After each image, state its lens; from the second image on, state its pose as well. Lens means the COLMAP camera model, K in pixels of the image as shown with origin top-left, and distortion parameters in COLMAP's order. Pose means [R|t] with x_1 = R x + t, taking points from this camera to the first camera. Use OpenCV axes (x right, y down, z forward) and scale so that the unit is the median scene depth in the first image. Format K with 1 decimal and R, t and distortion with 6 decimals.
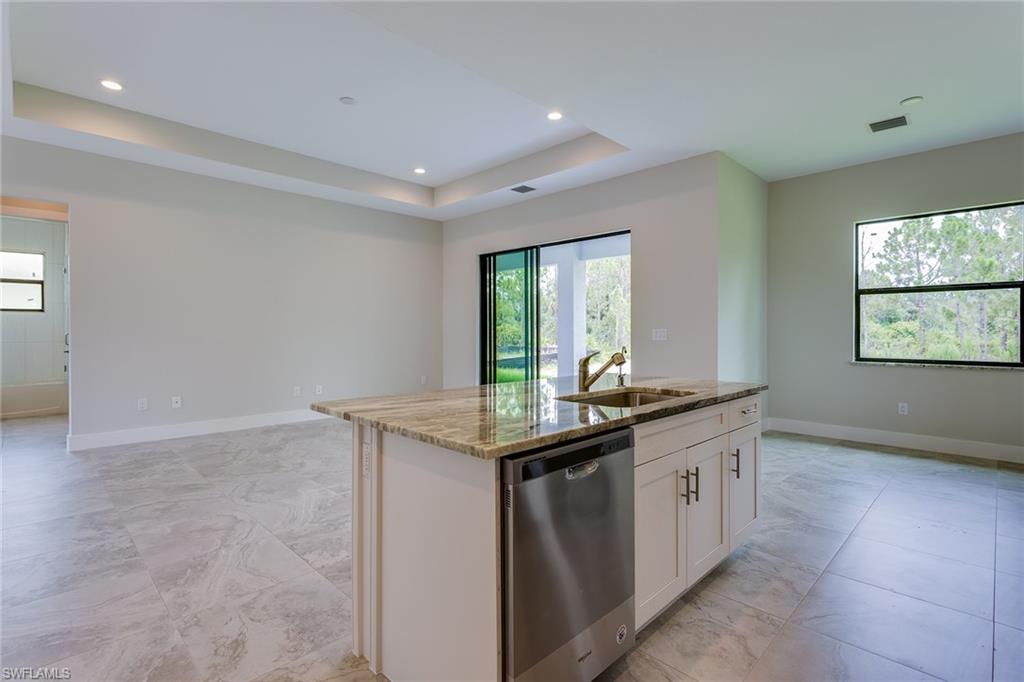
lens RADIAL K [[489.8, 0, 511.3], [0, 489.8, 330.3], [0, 0, 1]] dist [0.001801, 0.000966]
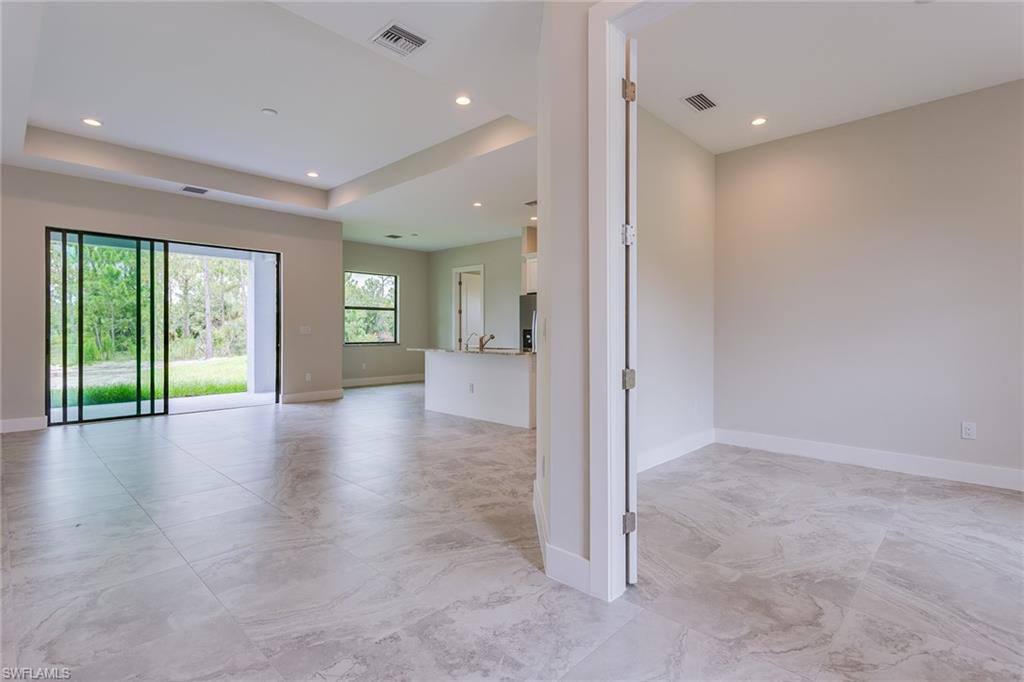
lens RADIAL K [[489.8, 0, 505.2], [0, 489.8, 333.5], [0, 0, 1]] dist [0.001801, 0.000966]
pose [[-0.011414, -0.005180, 0.999921, -1.737977], [-0.004080, 0.999978, 0.005134, 0.014609], [-0.999927, -0.004021, -0.011435, 0.594370]]
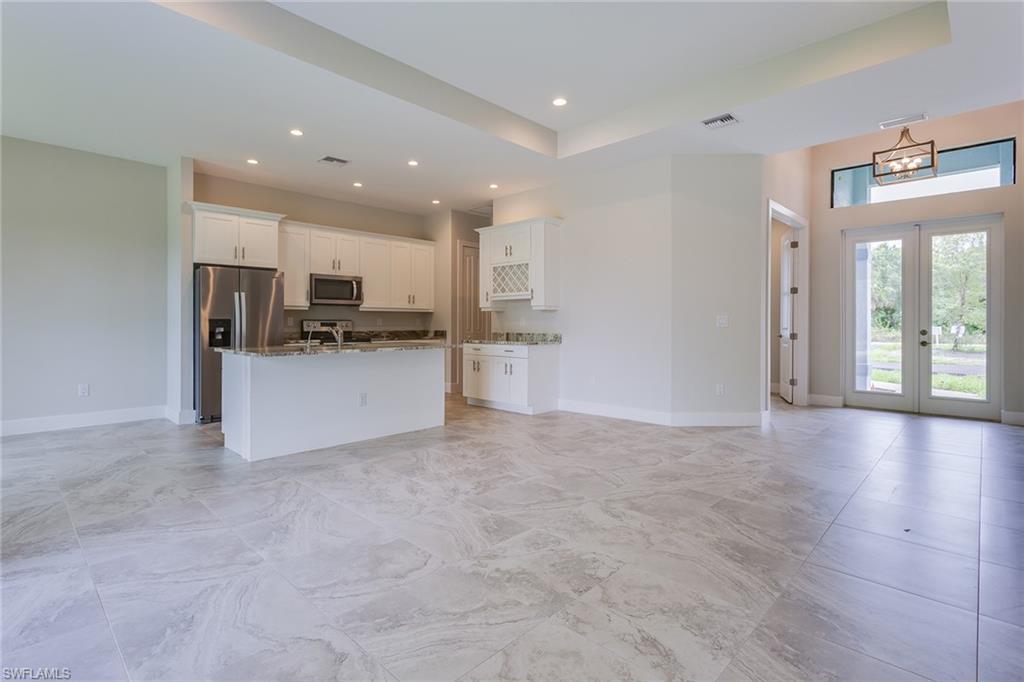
lens RADIAL K [[489.8, 0, 501.3], [0, 489.8, 323.6], [0, 0, 1]] dist [0.001801, 0.000966]
pose [[-0.999968, -0.002173, -0.007743, -0.324931], [-0.002190, 0.999995, 0.002079, 0.016679], [0.007738, 0.002096, -0.999968, 1.993779]]
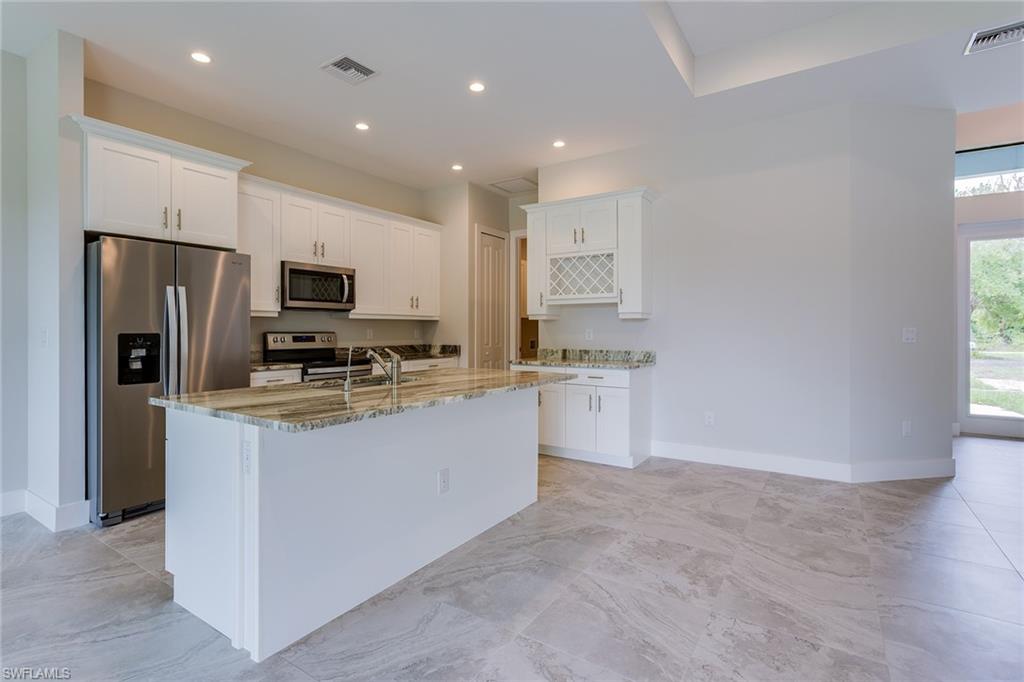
lens RADIAL K [[489.8, 0, 501.8], [0, 489.8, 331.8], [0, 0, 1]] dist [0.001801, 0.000966]
pose [[-0.981656, -0.000714, -0.190660, 0.084018], [-0.001733, 0.999985, 0.005176, -0.000829], [0.190653, 0.005411, -0.981643, 1.415450]]
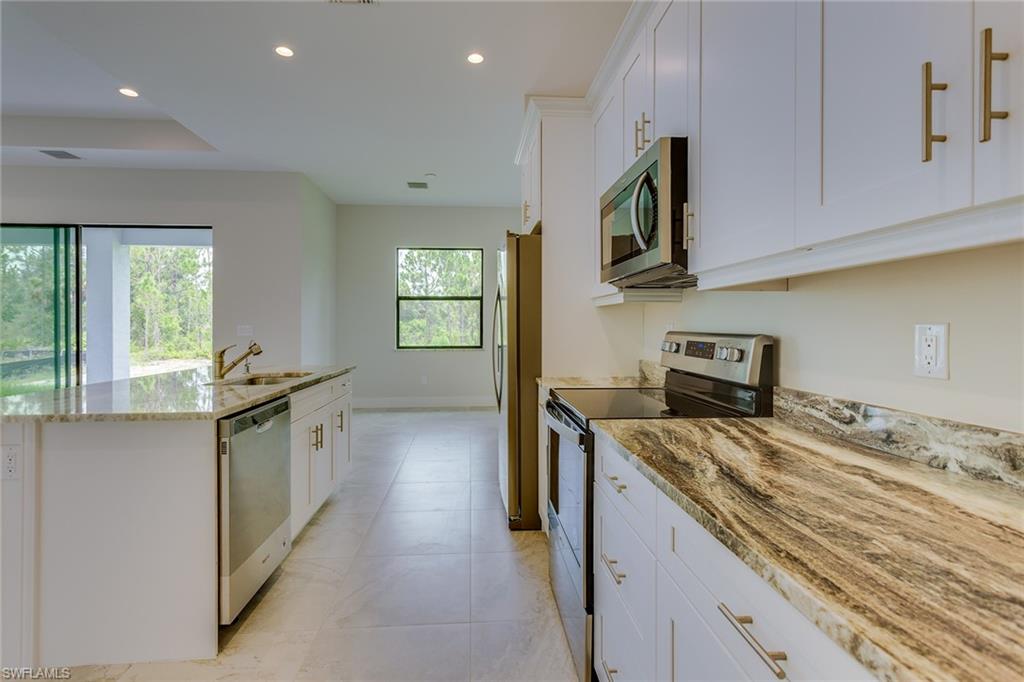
lens RADIAL K [[489.8, 0, 513.0], [0, 489.8, 323.9], [0, 0, 1]] dist [0.001801, 0.000966]
pose [[0.644221, 0.002686, 0.764835, -0.192786], [0.001131, 0.999989, -0.004464, 0.000070], [-0.764839, 0.003741, 0.644211, -0.182433]]
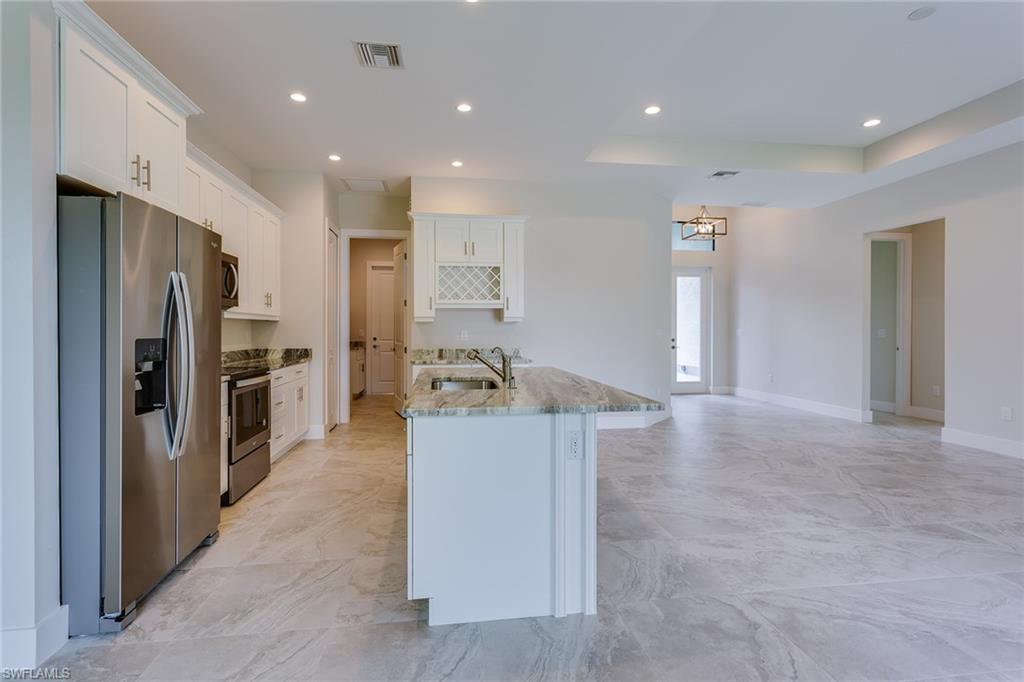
lens RADIAL K [[489.8, 0, 506.9], [0, 489.8, 333.4], [0, 0, 1]] dist [0.001801, 0.000966]
pose [[-0.602675, 0.005324, -0.797969, 0.745447], [0.000406, 0.999980, 0.006366, -0.002354], [0.797986, 0.003513, -0.602665, 1.156526]]
